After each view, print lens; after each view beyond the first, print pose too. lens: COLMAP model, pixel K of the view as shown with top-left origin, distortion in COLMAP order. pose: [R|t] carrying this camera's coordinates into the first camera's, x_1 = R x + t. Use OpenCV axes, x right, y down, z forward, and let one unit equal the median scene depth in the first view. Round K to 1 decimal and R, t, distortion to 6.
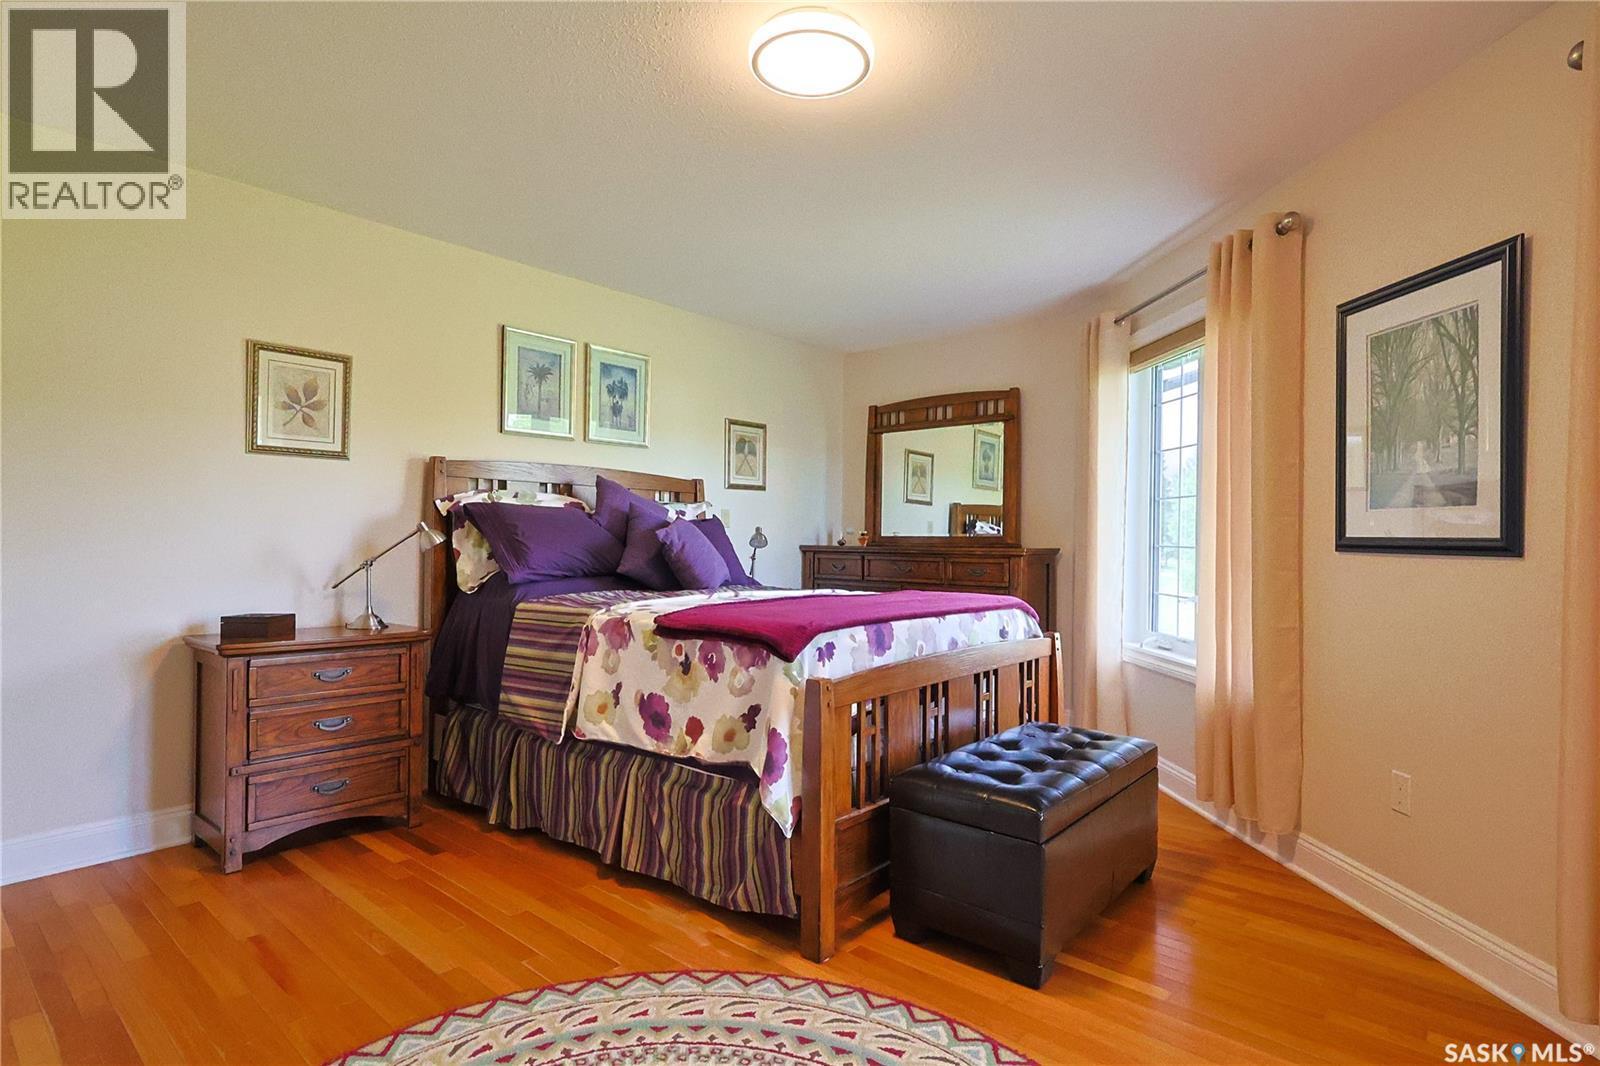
lens RADIAL K [[830.1, 0, 801.9], [0, 830.1, 536.5], [0, 0, 1]] dist [0.003126, -0.000314]
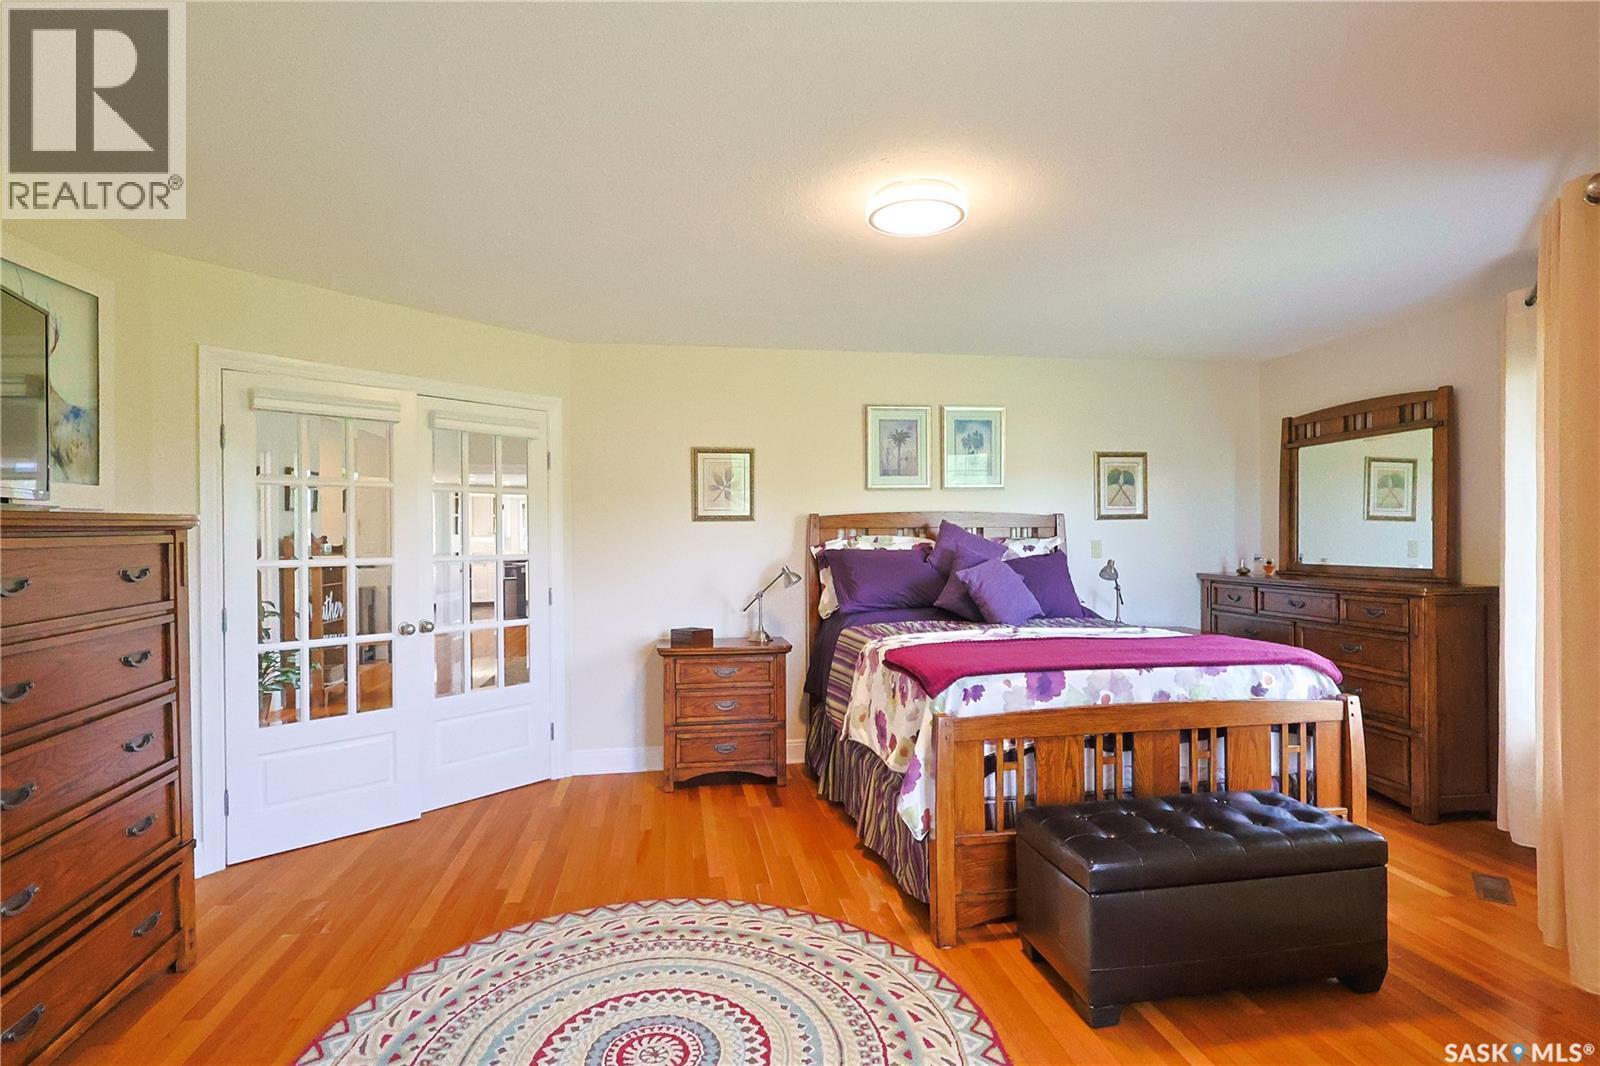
lens RADIAL K [[830.1, 0, 800.8], [0, 830.1, 535.3], [0, 0, 1]] dist [0.003126, -0.000314]
pose [[0.767536, -0.016651, -0.640789, 0.497085], [0.017415, 0.999835, -0.005121, -0.068508], [0.640769, -0.007229, 0.767700, -0.048301]]
